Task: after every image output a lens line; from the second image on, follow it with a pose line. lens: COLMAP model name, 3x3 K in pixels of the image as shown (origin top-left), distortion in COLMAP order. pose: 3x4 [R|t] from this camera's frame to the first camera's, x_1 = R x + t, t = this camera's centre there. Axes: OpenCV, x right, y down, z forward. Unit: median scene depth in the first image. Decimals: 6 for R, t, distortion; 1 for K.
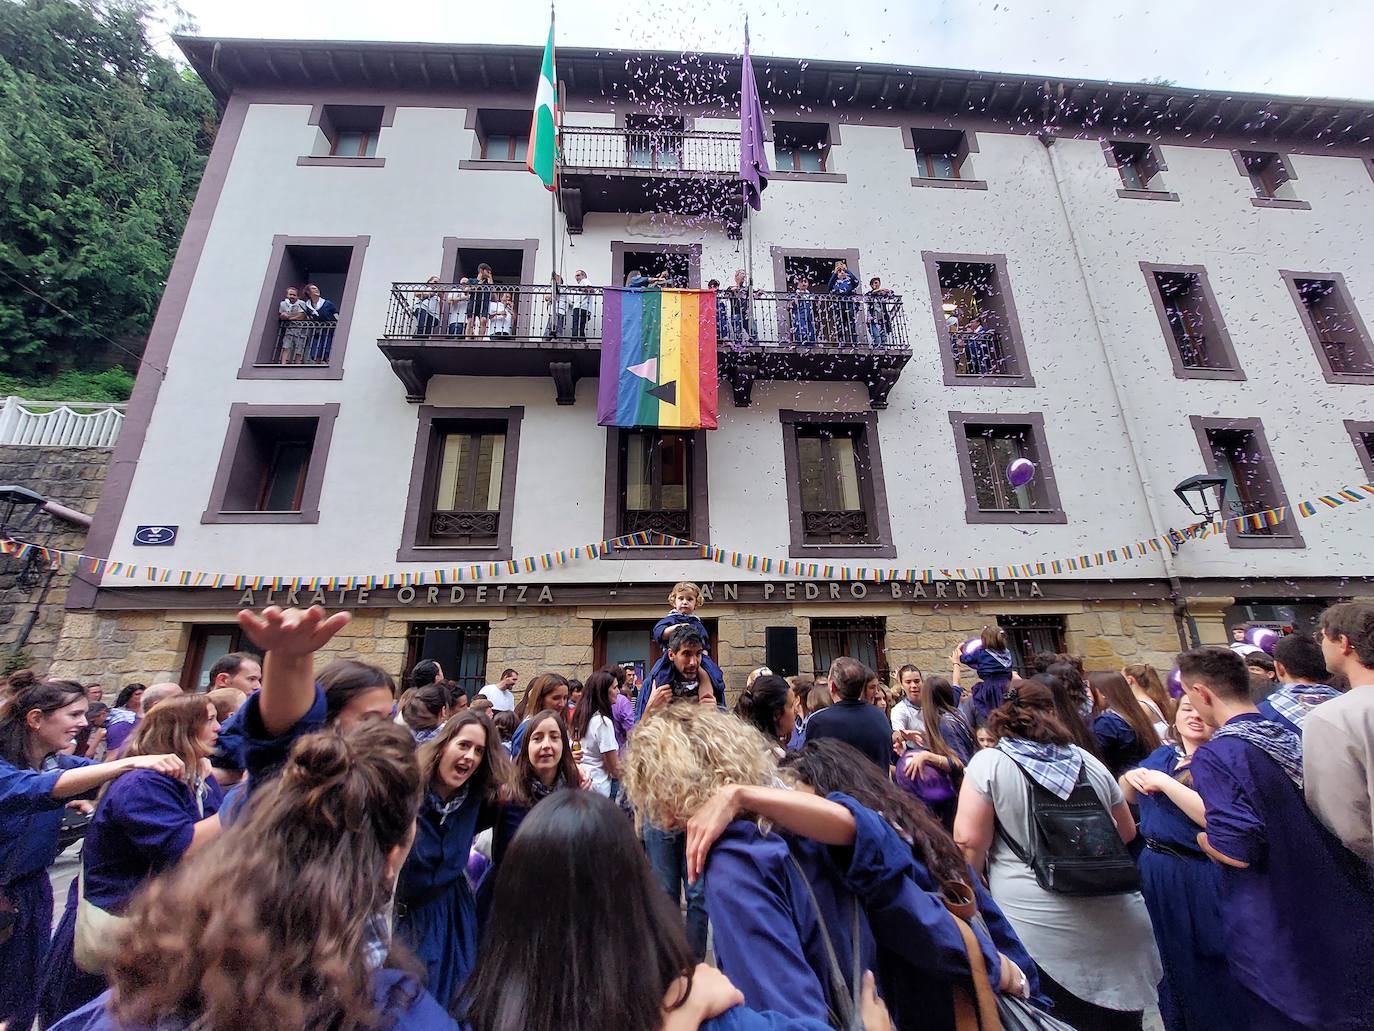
lens RADIAL K [[541.9, 0, 692.6], [0, 541.9, 513.5], [0, 0, 1]] dist [-0.012228, -0.000844]
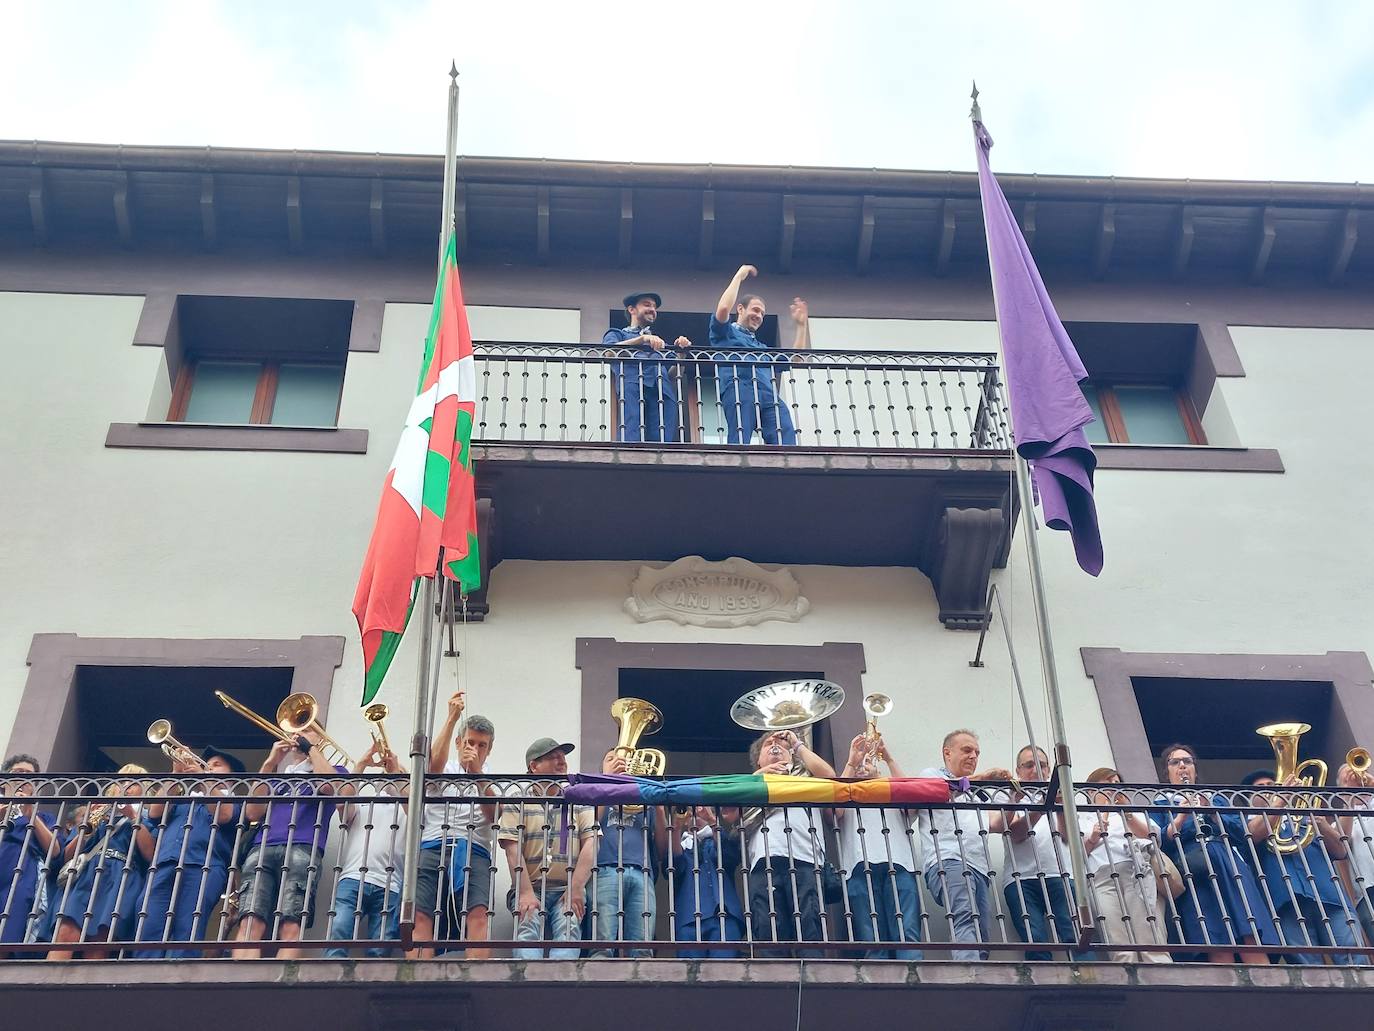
lens RADIAL K [[1898.0, 0, 683.4], [0, 1898.0, 508.3], [0, 0, 1]] dist [0.176524, 0.000000]
pose [[0.999610, -0.010170, 0.026003, -0.121000], [0.021956, 0.861658, -0.507014, -0.002053], [-0.017250, 0.507388, 0.861545, -0.003440]]
